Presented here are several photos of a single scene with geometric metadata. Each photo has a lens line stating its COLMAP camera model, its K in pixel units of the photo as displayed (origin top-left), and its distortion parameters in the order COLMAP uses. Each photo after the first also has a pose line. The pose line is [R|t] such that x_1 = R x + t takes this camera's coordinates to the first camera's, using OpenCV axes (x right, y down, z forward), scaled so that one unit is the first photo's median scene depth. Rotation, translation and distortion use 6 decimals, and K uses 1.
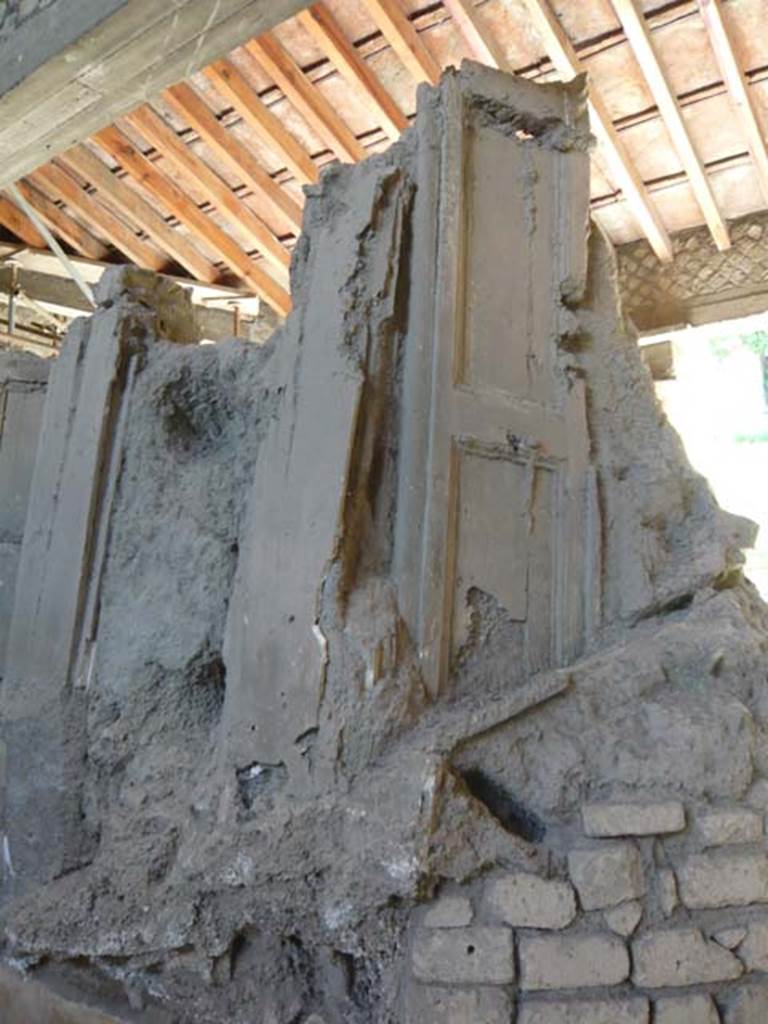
lens RADIAL K [[849.1, 0, 377.0], [0, 849.1, 504.3], [0, 0, 1]] dist [-0.093939, 0.027109]
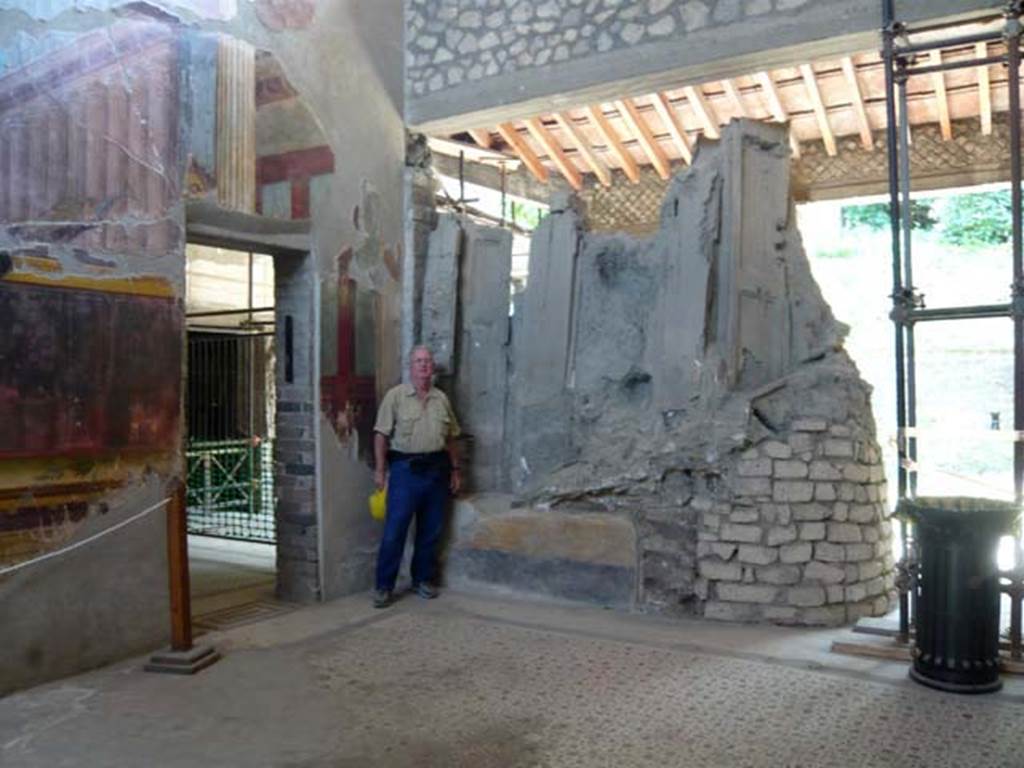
lens RADIAL K [[849.1, 0, 520.5], [0, 849.1, 390.0], [0, 0, 1]] dist [-0.093939, 0.027109]
pose [[0.995839, 0.017823, 0.089370, -0.749470], [-0.028230, 0.992781, 0.116576, -0.052063], [-0.086647, -0.118614, 0.989153, -1.408846]]
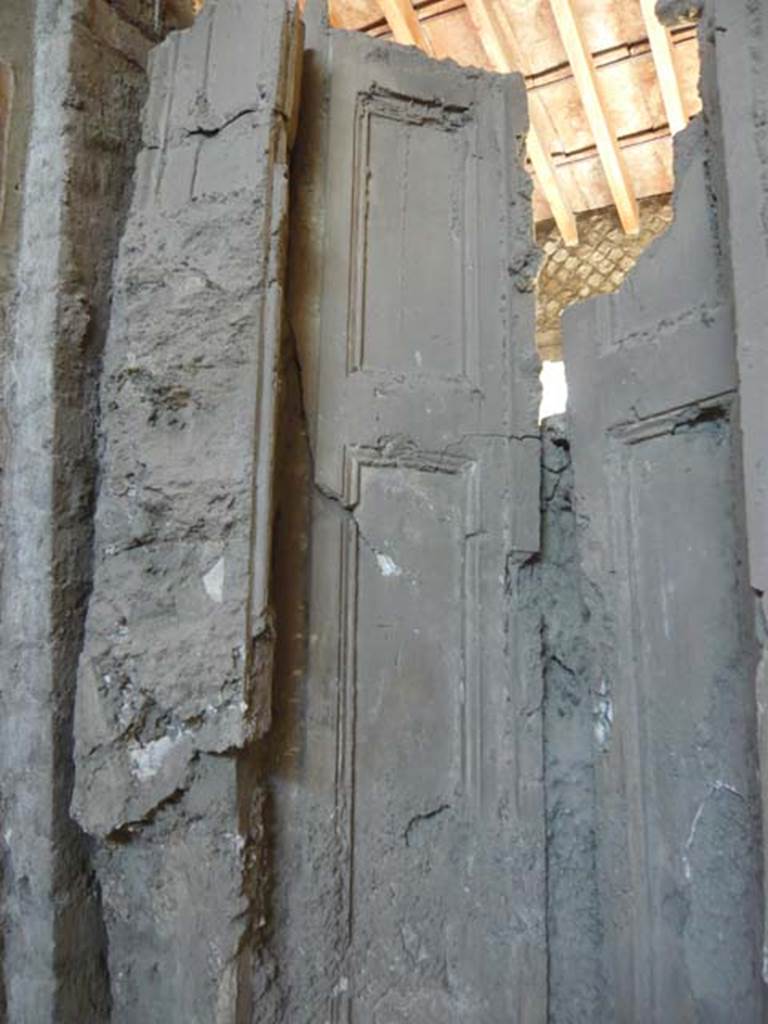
lens RADIAL K [[849.1, 0, 377.3], [0, 849.1, 512.9], [0, 0, 1]] dist [-0.093939, 0.027109]
pose [[0.990364, 0.012063, 0.137962, -0.727631], [-0.012563, 0.999917, 0.002751, 0.094994], [-0.137918, -0.004458, 0.990434, 0.861358]]
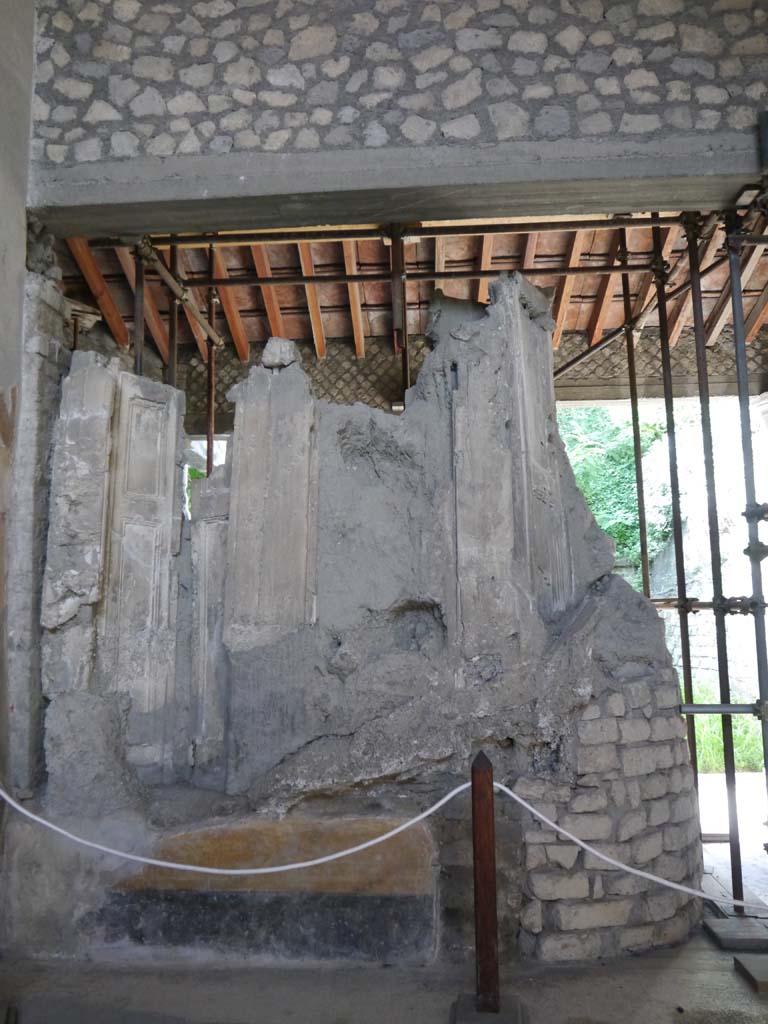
lens RADIAL K [[851.0, 0, 376.2], [0, 851.0, 509.6], [0, 0, 1]] dist [-0.023979, -0.000624]
pose [[0.842081, 0.072522, 0.534453, -1.188537], [-0.072098, 0.997161, -0.021712, 0.035830], [-0.534511, -0.020250, 0.844919, -0.417524]]
